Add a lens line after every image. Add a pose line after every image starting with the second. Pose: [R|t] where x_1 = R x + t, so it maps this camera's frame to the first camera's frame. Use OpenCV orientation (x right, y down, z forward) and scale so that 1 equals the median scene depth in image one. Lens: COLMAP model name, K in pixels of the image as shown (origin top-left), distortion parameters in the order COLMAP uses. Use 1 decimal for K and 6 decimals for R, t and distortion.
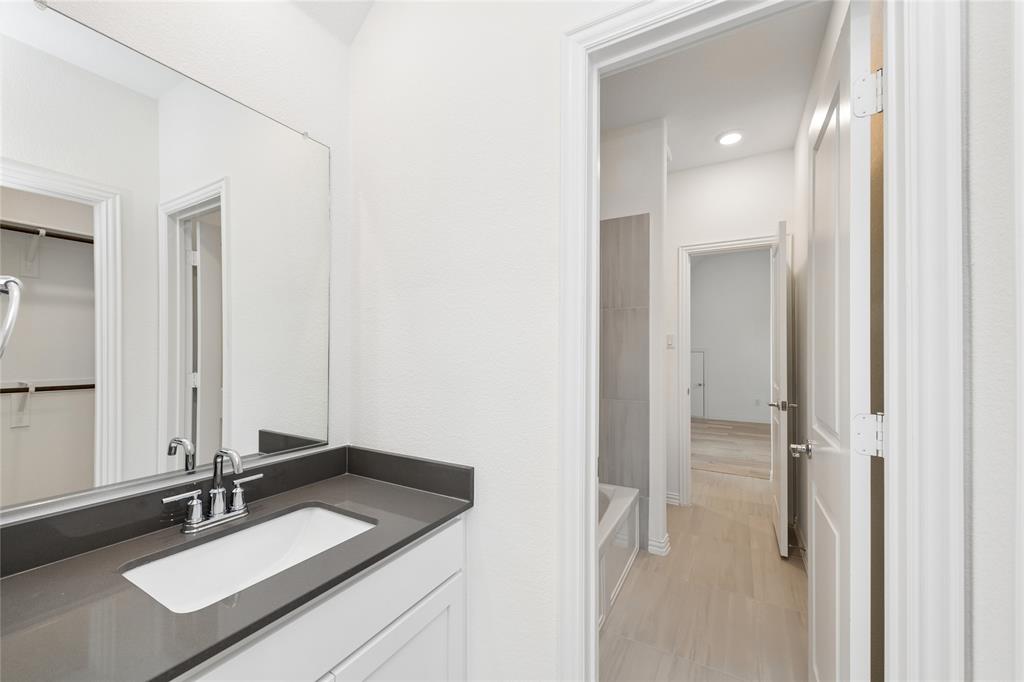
lens RADIAL K [[403.6, 0, 513.3], [0, 403.6, 342.0], [0, 0, 1]] dist [0.000409, -0.000554]
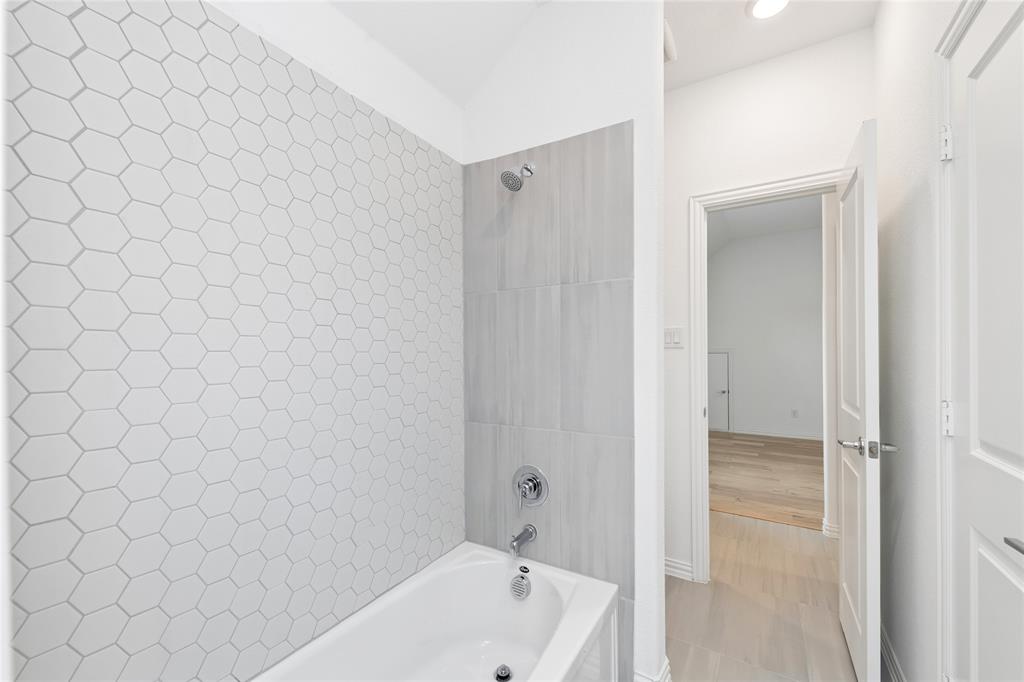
lens RADIAL K [[403.6, 0, 520.3], [0, 403.6, 340.8], [0, 0, 1]] dist [0.000409, -0.000554]
pose [[0.999420, -0.005228, -0.033653, 0.167037], [0.005231, 0.999986, 0.000000, 0.003438], [0.033652, -0.000176, 0.999434, 0.353557]]
